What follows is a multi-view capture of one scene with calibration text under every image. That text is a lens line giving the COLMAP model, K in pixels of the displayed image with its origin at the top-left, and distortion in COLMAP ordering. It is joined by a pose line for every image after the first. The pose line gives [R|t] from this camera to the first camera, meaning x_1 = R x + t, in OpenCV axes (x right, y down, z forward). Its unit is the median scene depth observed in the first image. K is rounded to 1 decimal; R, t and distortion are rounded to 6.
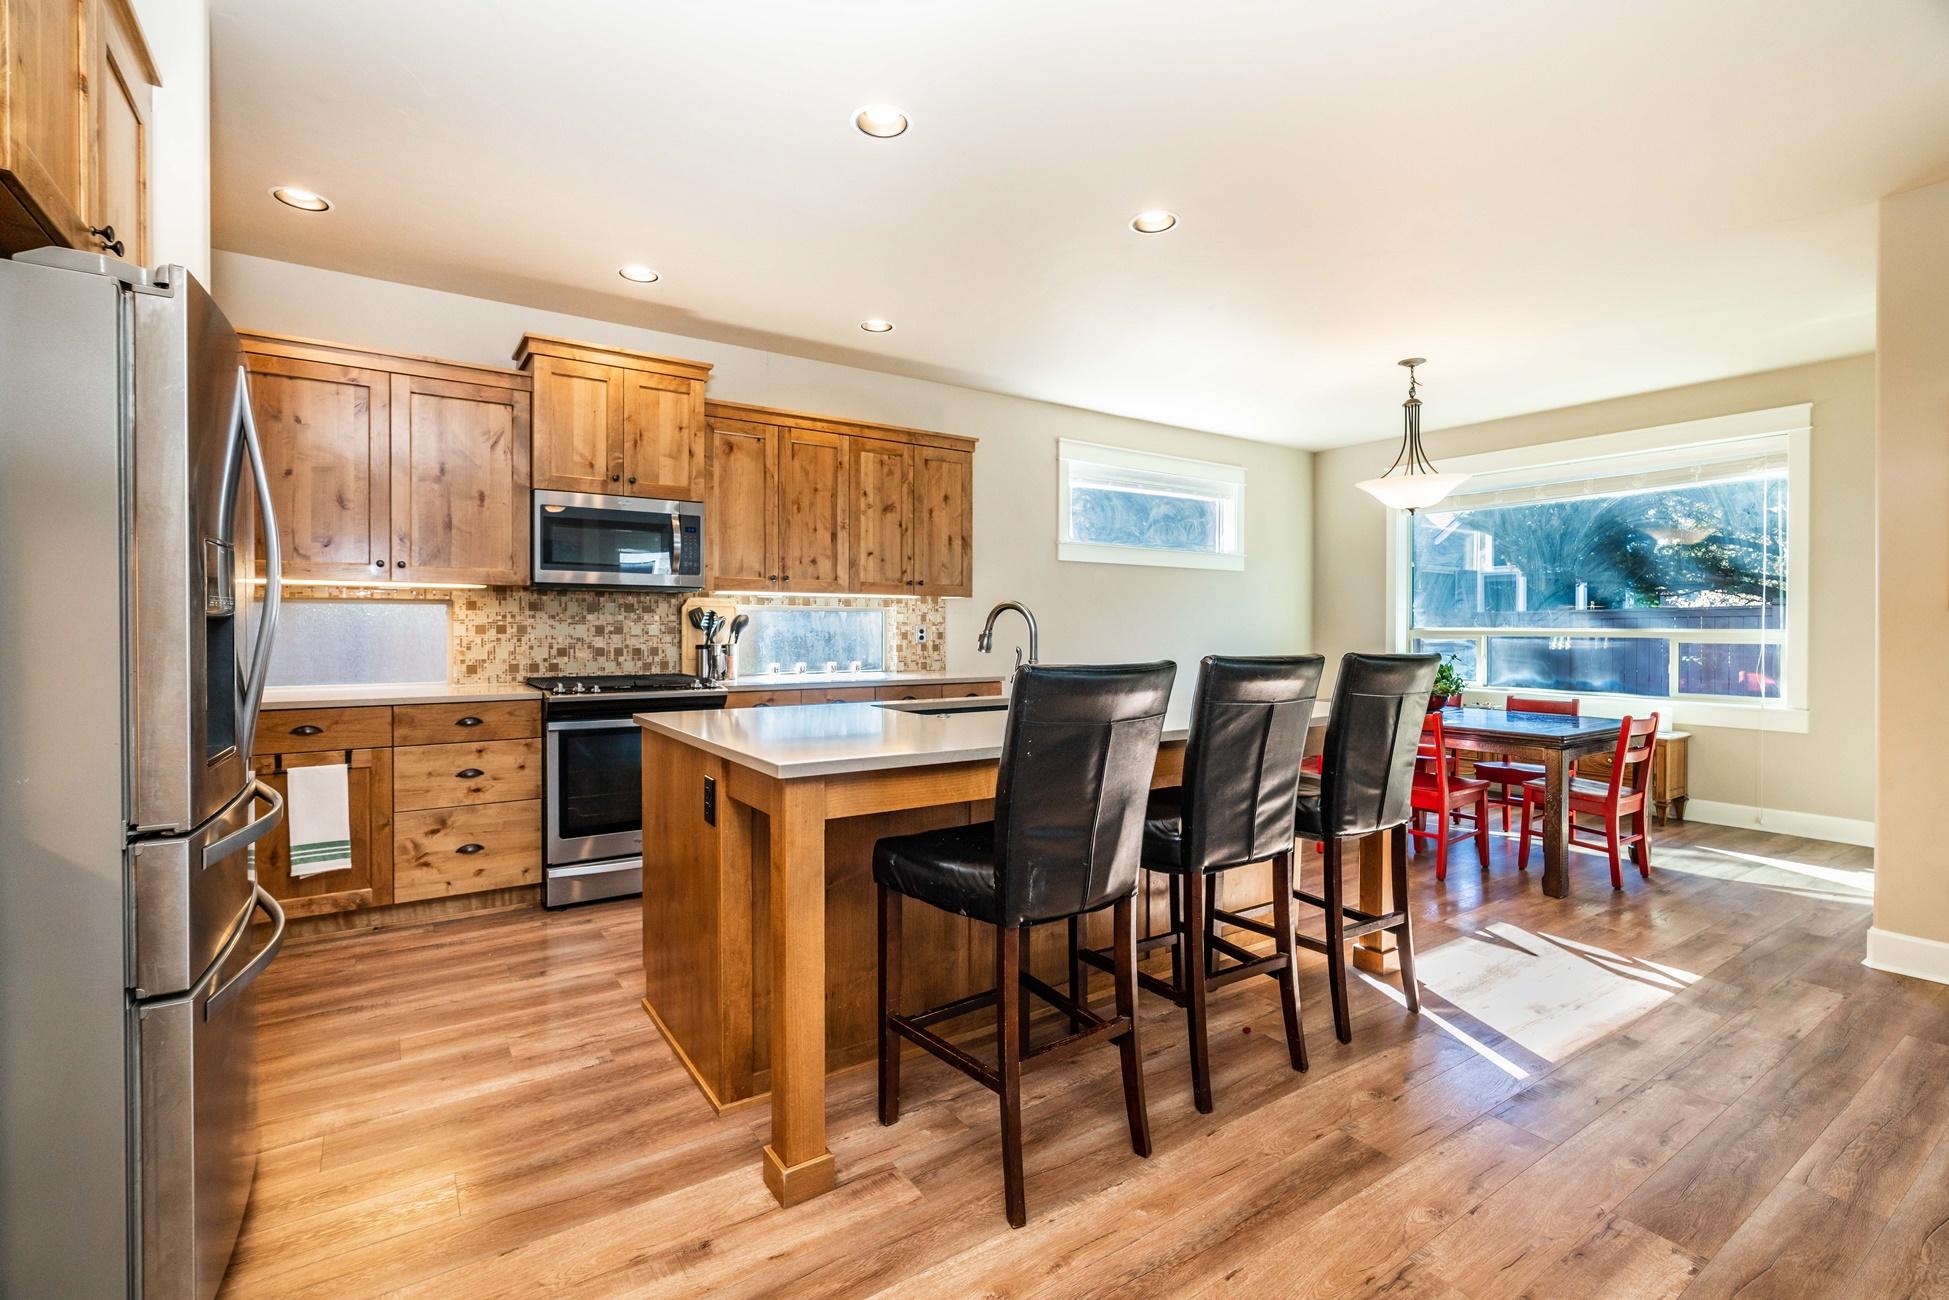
lens RADIAL K [[876.1, 0, 972.9], [0, 876.1, 639.7], [0, 0, 1]] dist [-0.001581, 0.000572]
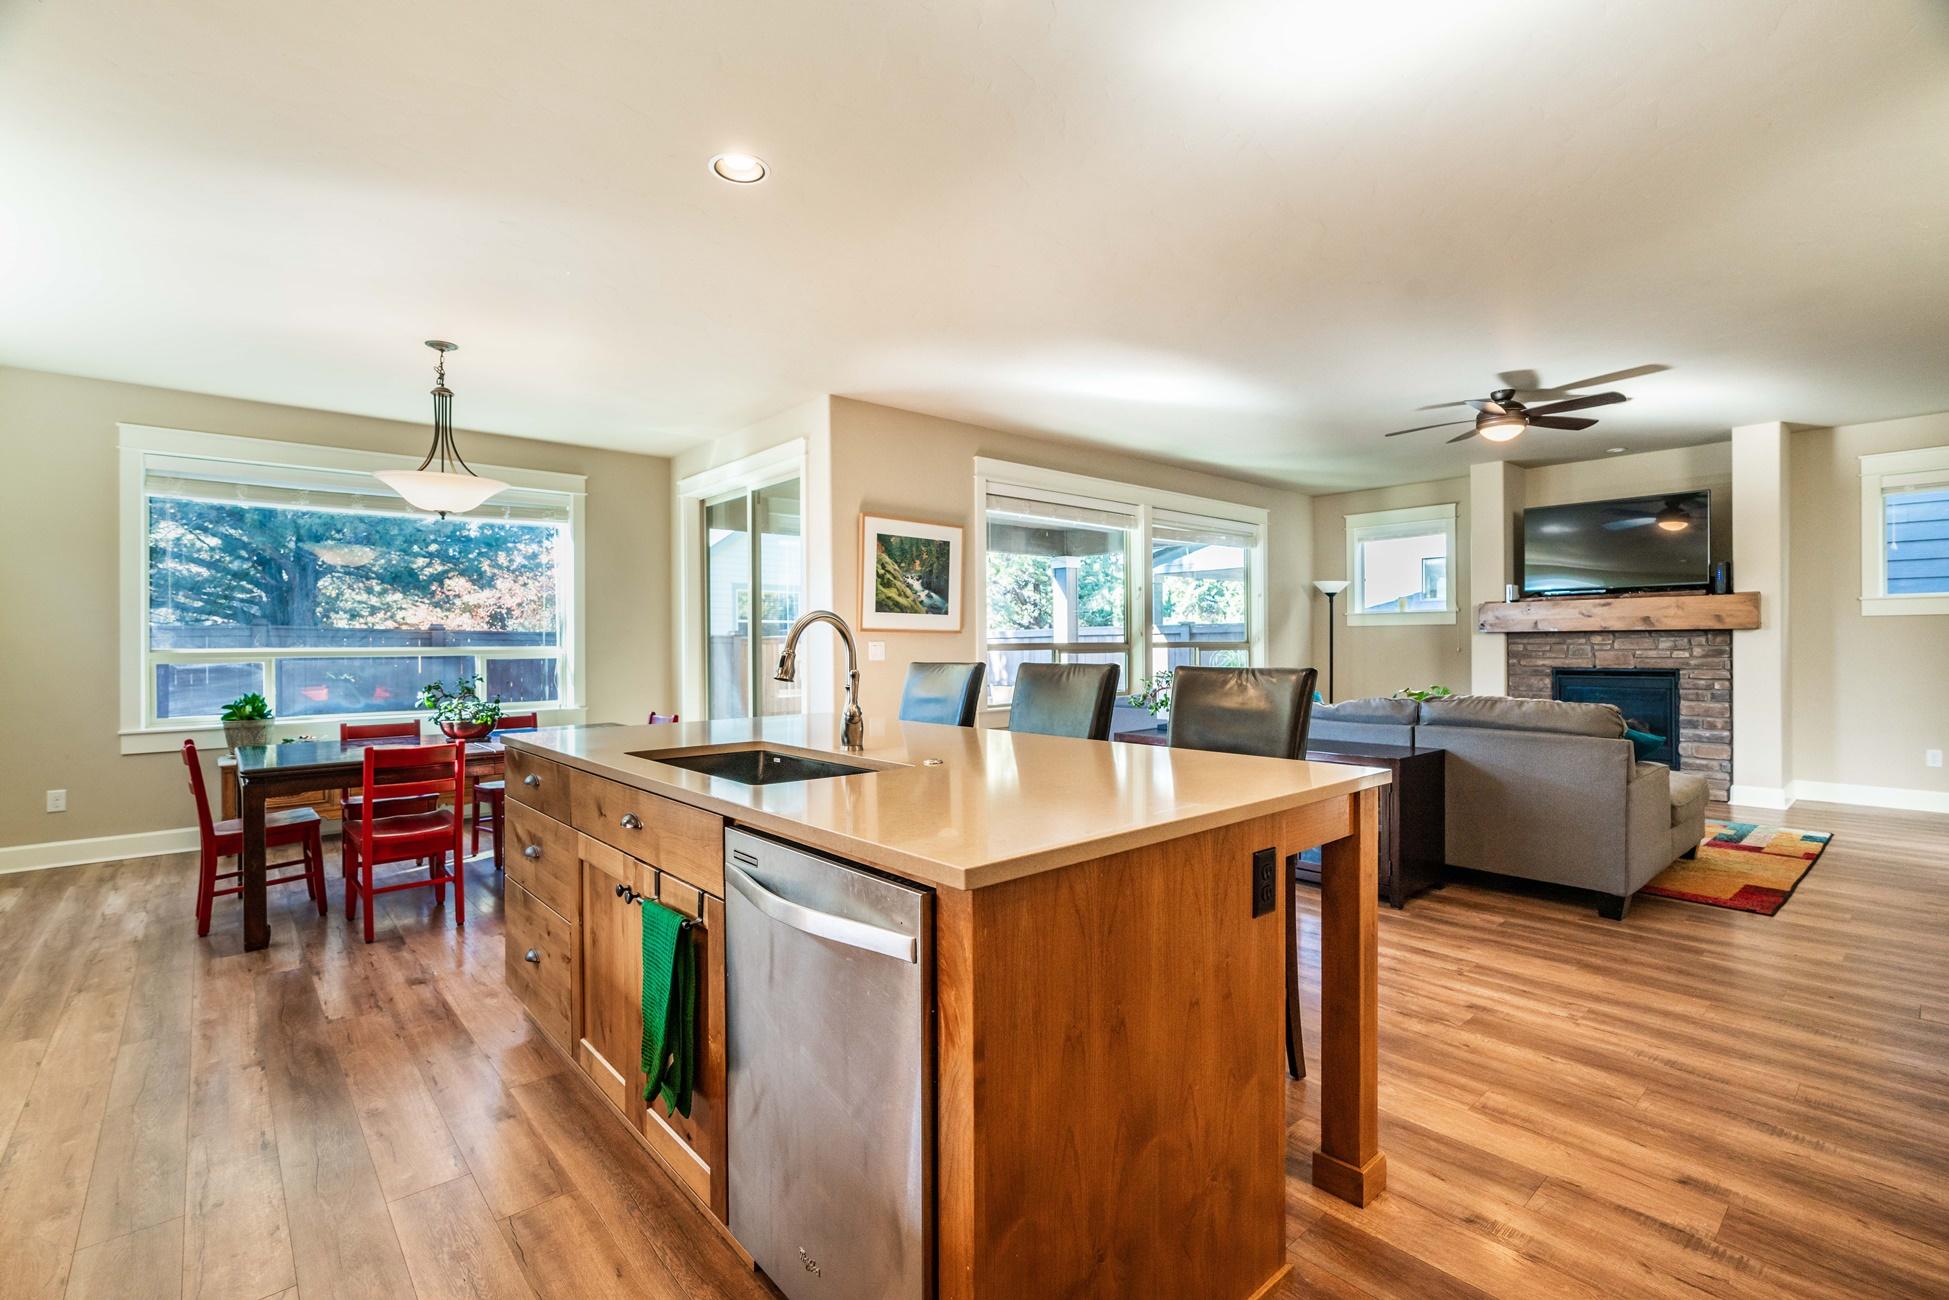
lens RADIAL K [[876.1, 0, 972.9], [0, 876.1, 639.7], [0, 0, 1]] dist [-0.001581, 0.000572]
pose [[-0.122619, 0.007135, 0.992428, -0.677936], [0.016354, 0.999853, -0.005168, -0.012894], [-0.992319, 0.015596, -0.122717, 0.909637]]
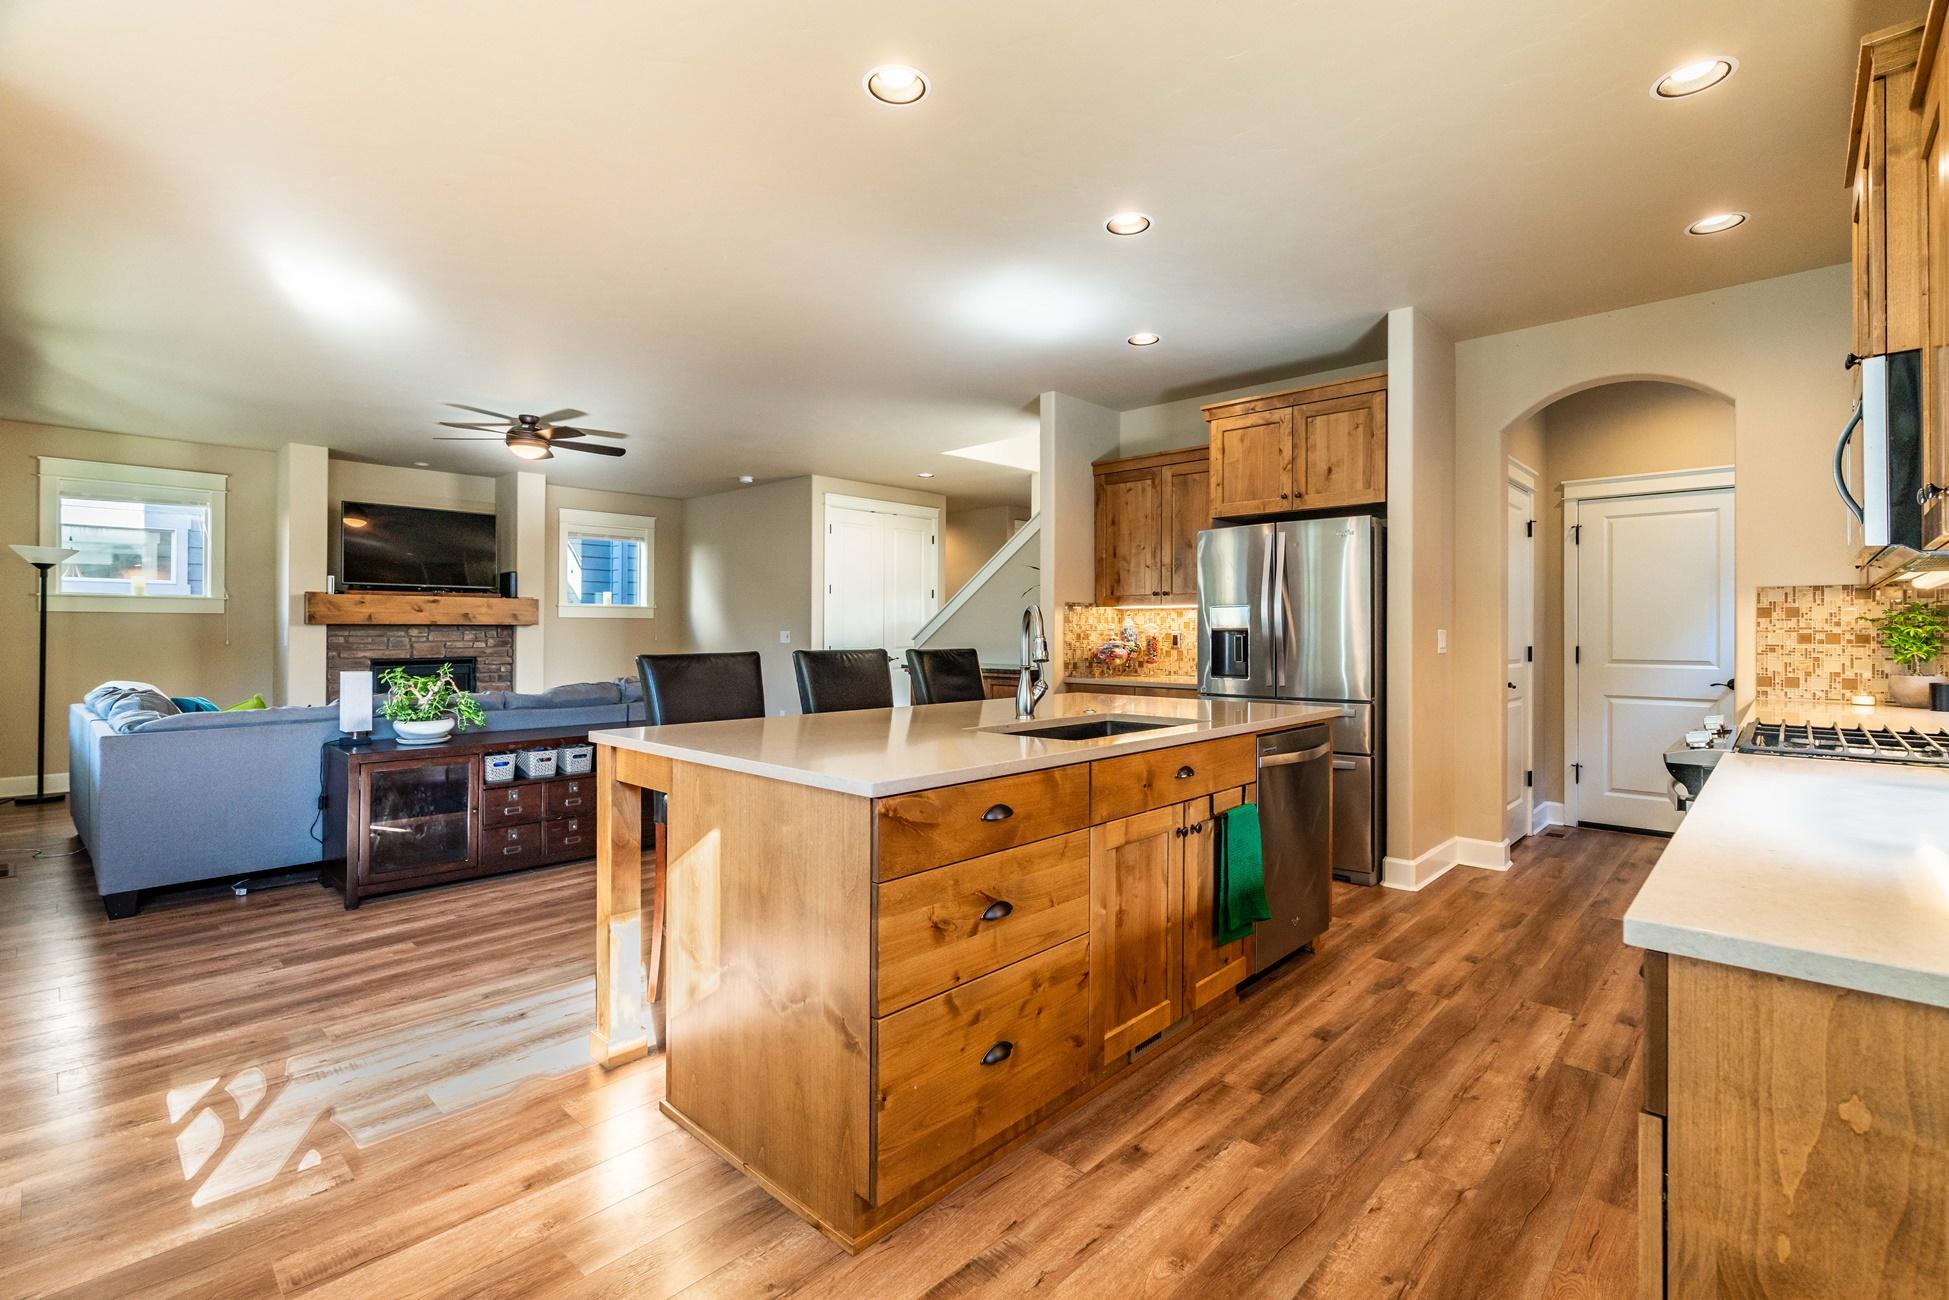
lens RADIAL K [[876.1, 0, 972.9], [0, 876.1, 639.7], [0, 0, 1]] dist [-0.001581, 0.000572]
pose [[-0.976566, 0.004770, -0.215166, 0.291557], [0.000767, 0.999825, 0.018685, -0.022506], [0.215218, 0.018082, -0.976399, 1.763182]]
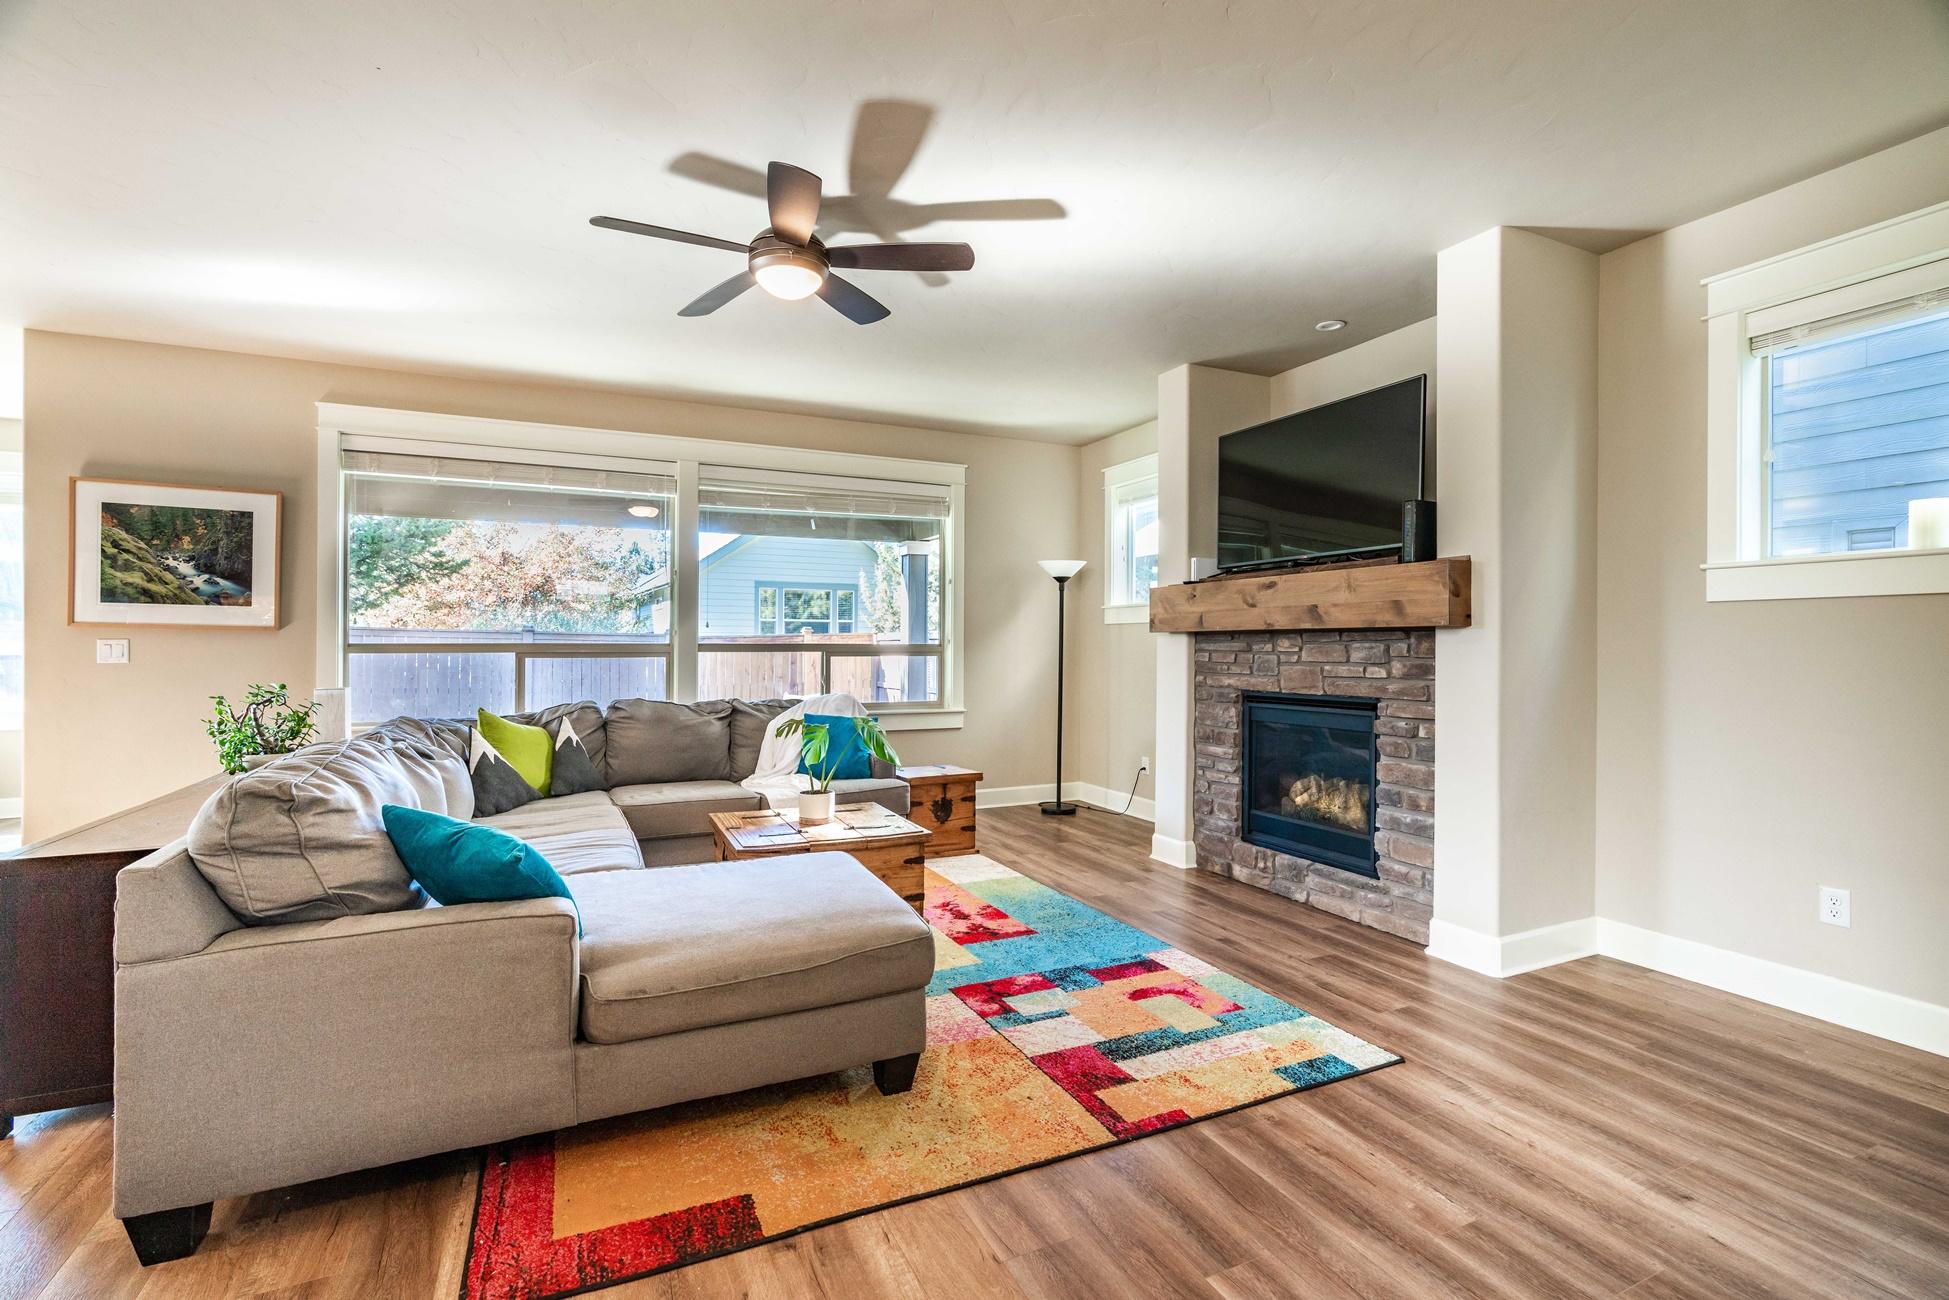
lens RADIAL K [[880.7, 0, 970.6], [0, 880.7, 642.9], [0, 0, 1]] dist [-0.004052, -0.000063]
pose [[0.163795, 0.004886, 0.986482, -0.083994], [0.007391, 0.999954, -0.006180, 0.001702], [-0.986467, 0.008303, 0.163752, -0.621345]]
